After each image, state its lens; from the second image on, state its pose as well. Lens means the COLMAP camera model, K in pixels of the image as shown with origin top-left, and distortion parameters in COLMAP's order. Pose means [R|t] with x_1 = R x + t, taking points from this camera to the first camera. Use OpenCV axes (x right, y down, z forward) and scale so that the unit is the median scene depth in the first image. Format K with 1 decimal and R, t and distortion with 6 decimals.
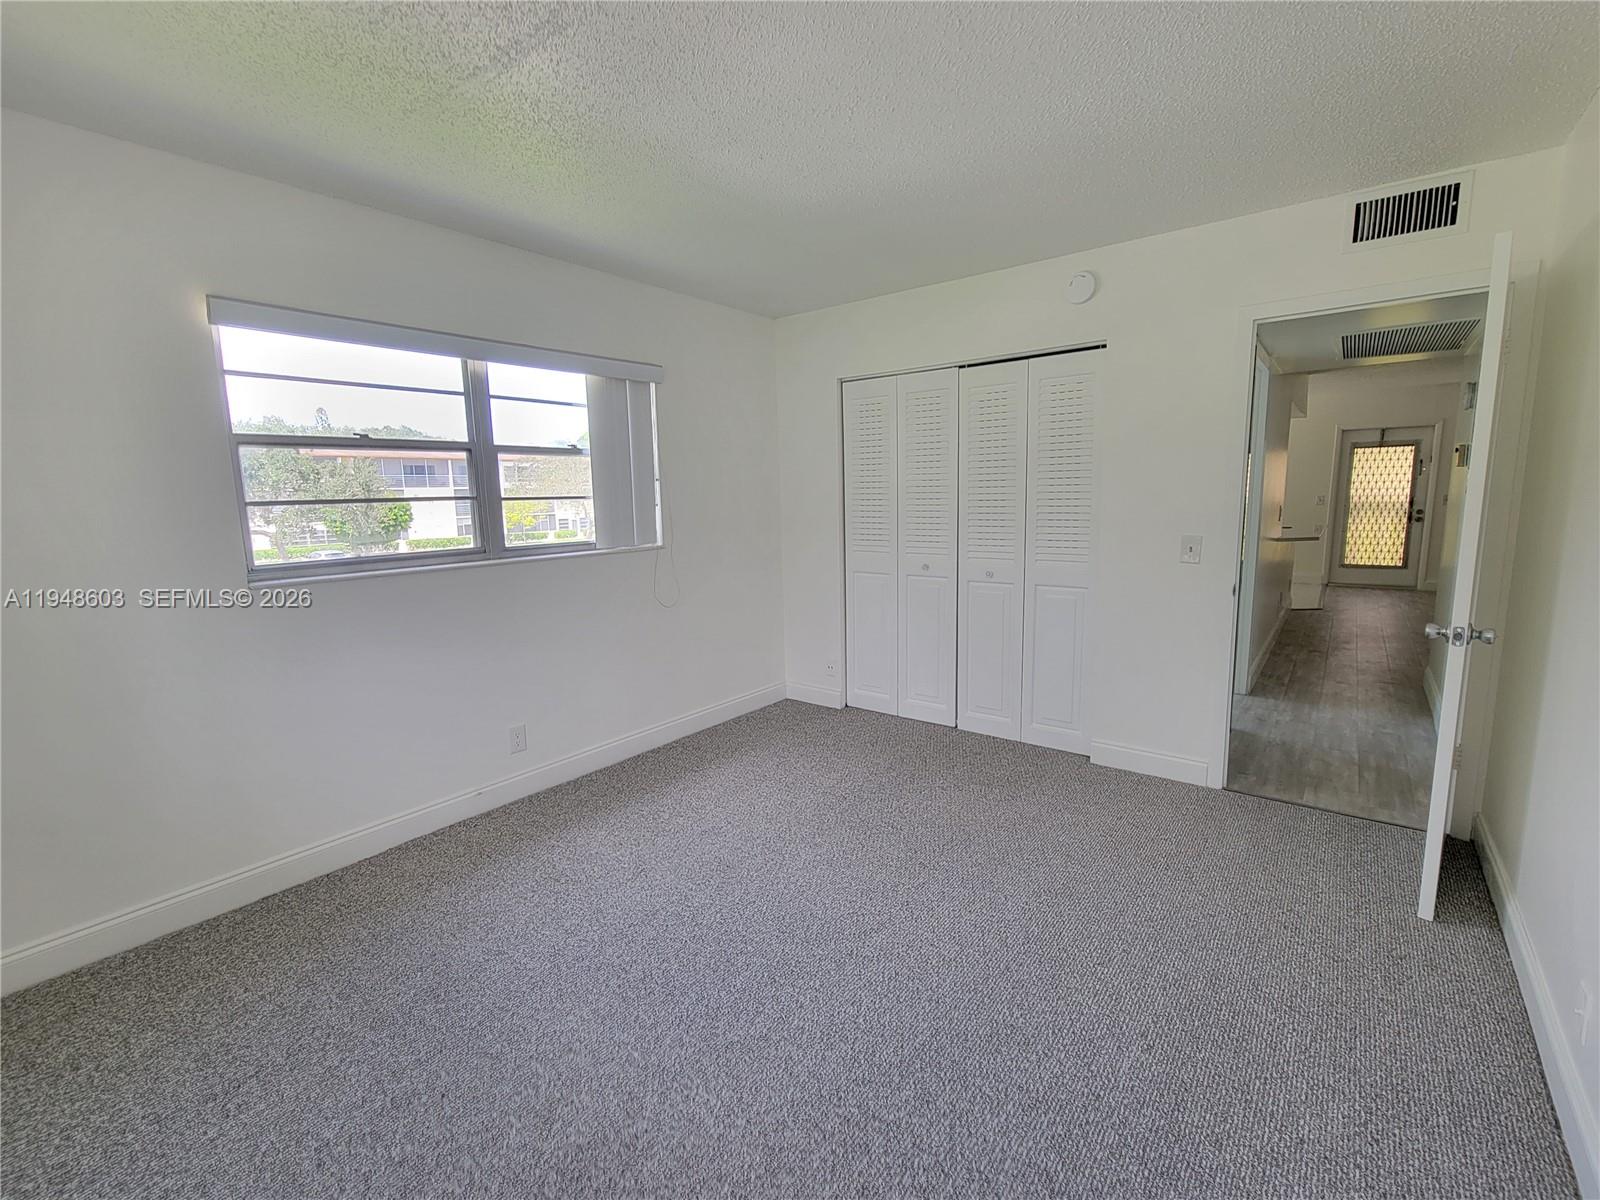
lens RADIAL K [[697.1, 0, 800.0], [0, 697.1, 600.0], [0, 0, 1]] dist [-0.001472, -0.000326]
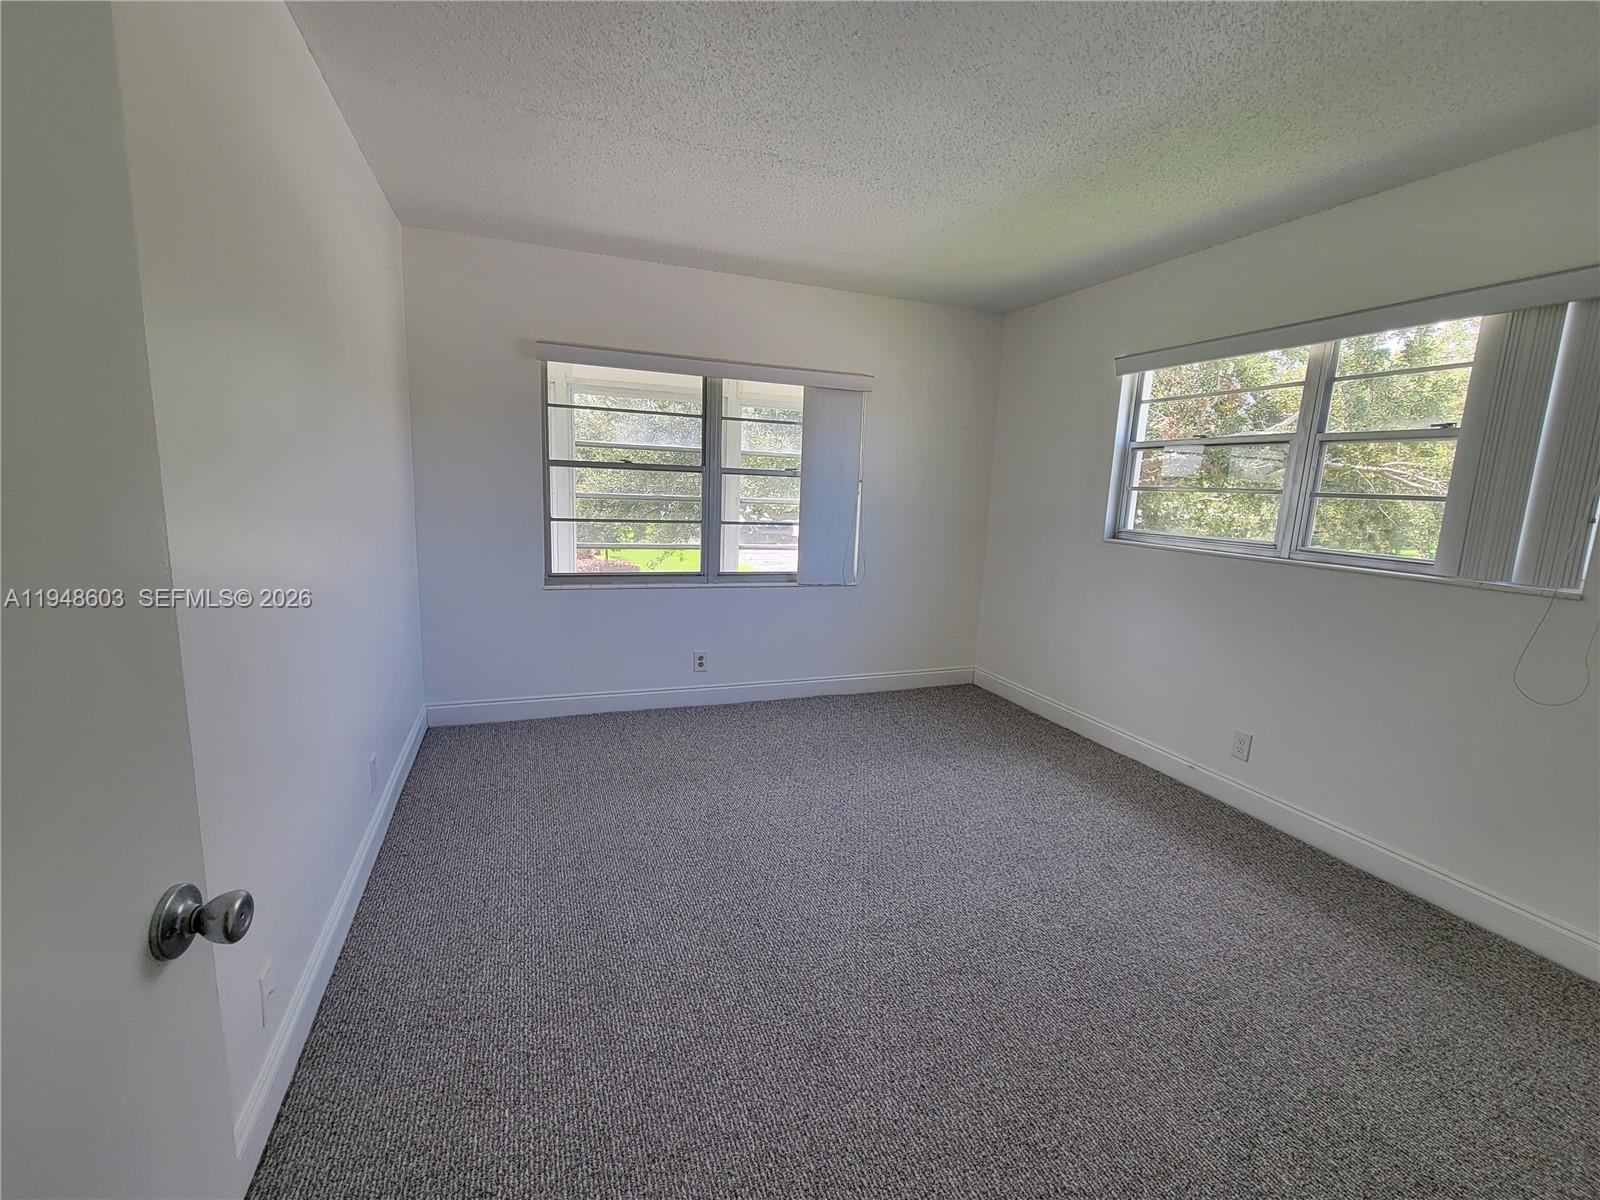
lens RADIAL K [[697.1, 0, 800.0], [0, 697.1, 600.0], [0, 0, 1]] dist [-0.001472, -0.000326]
pose [[-0.510690, 0.143608, -0.847686, 0.248809], [-0.161683, 0.952319, 0.258741, -0.050356], [0.844425, 0.269193, -0.463121, 0.321714]]
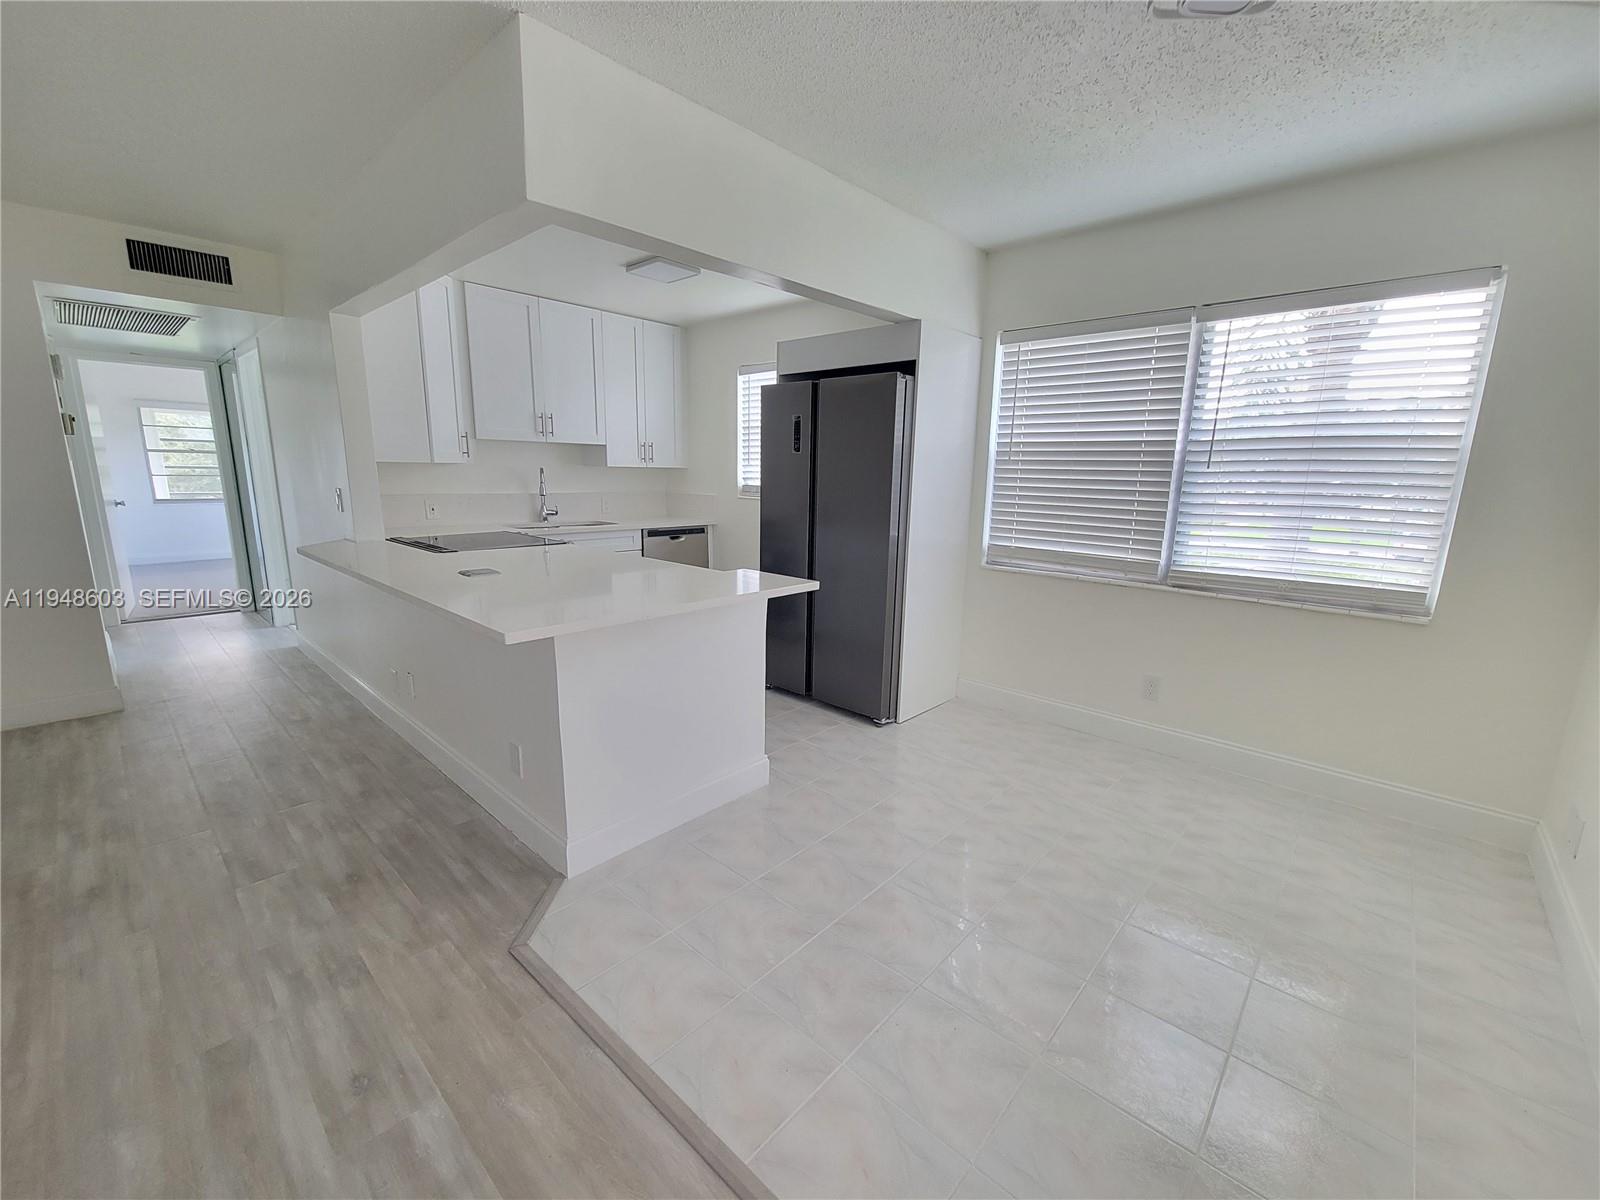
lens RADIAL K [[650.3, 0, 795.9], [0, 650.3, 605.9], [0, 0, 1]] dist [0.002017, -0.000168]
pose [[-0.079788, 0.227807, -0.970432, 0.826848], [-0.169221, 0.956309, 0.238405, -0.161193], [0.982343, 0.183239, -0.037752, 0.951476]]
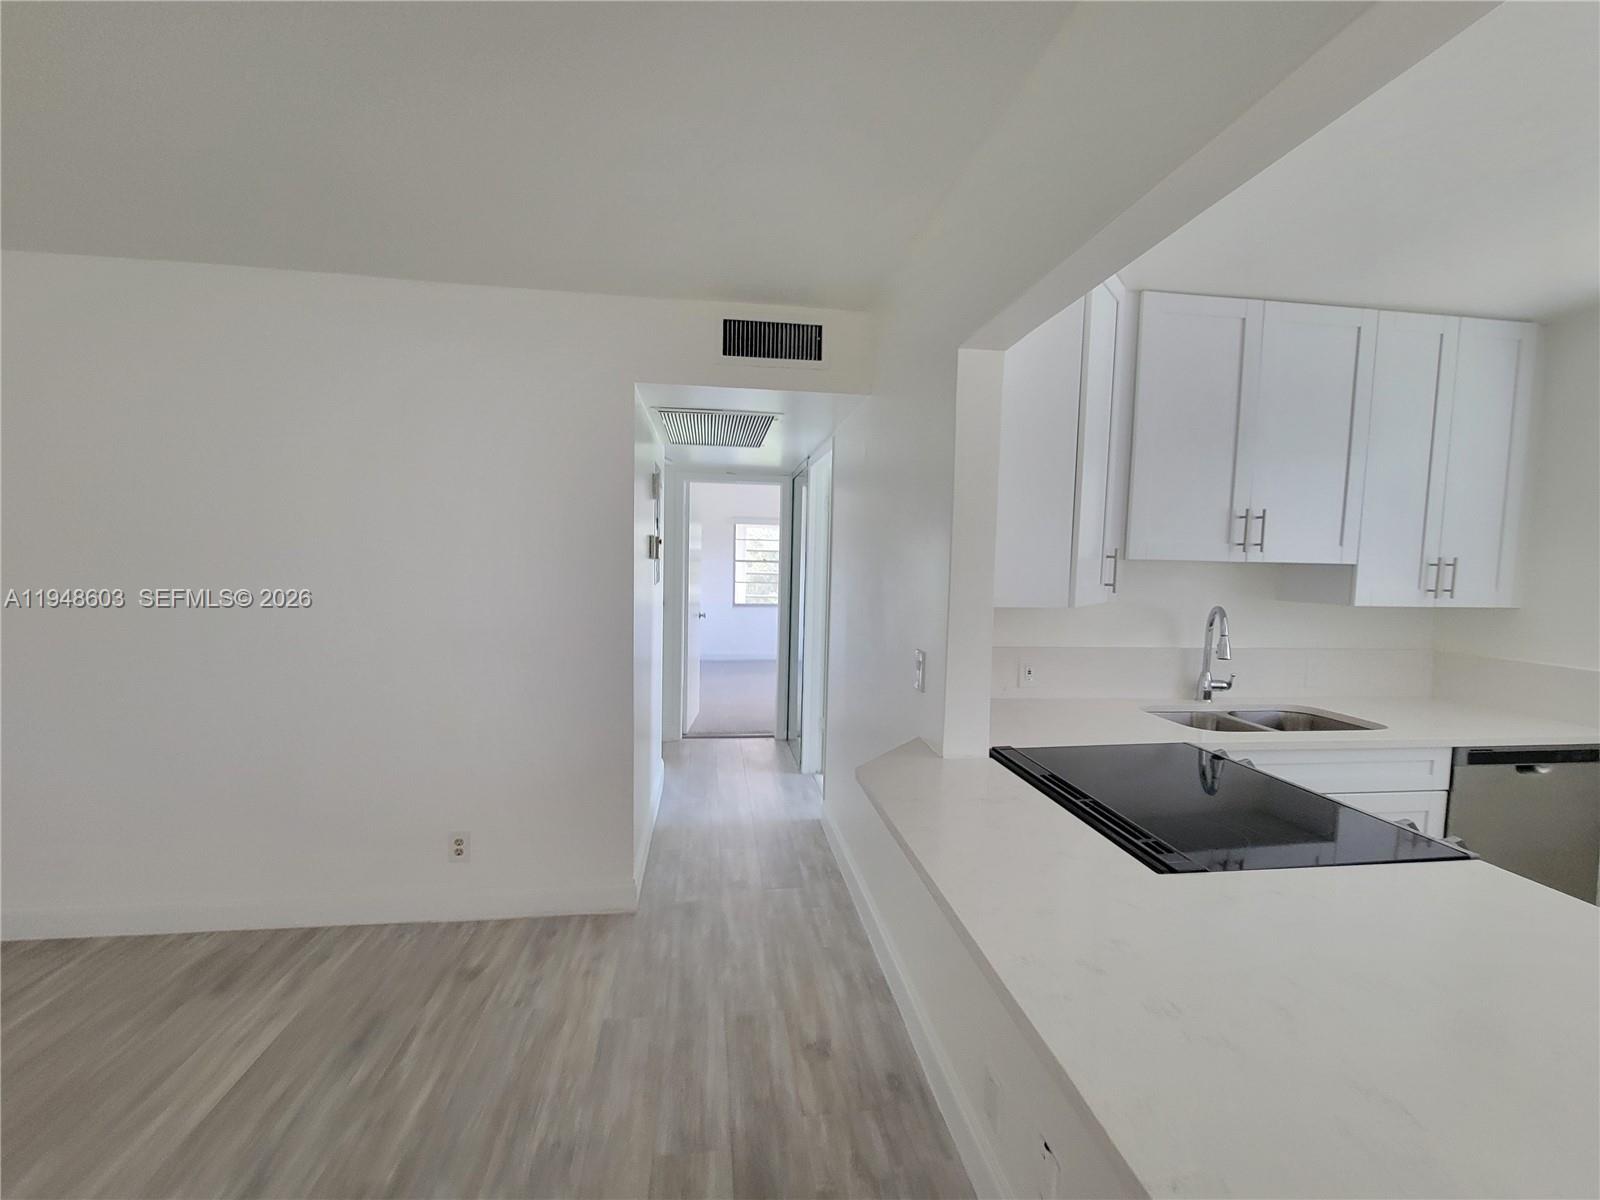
lens RADIAL K [[657.8, 0, 798.2], [0, 657.8, 605.5], [0, 0, 1]] dist [-0.003137, -0.000421]
pose [[-0.698345, 0.063459, -0.712942, 0.641890], [-0.111242, 0.974336, 0.195689, -0.144240], [0.707064, 0.215968, -0.673364, 0.771394]]
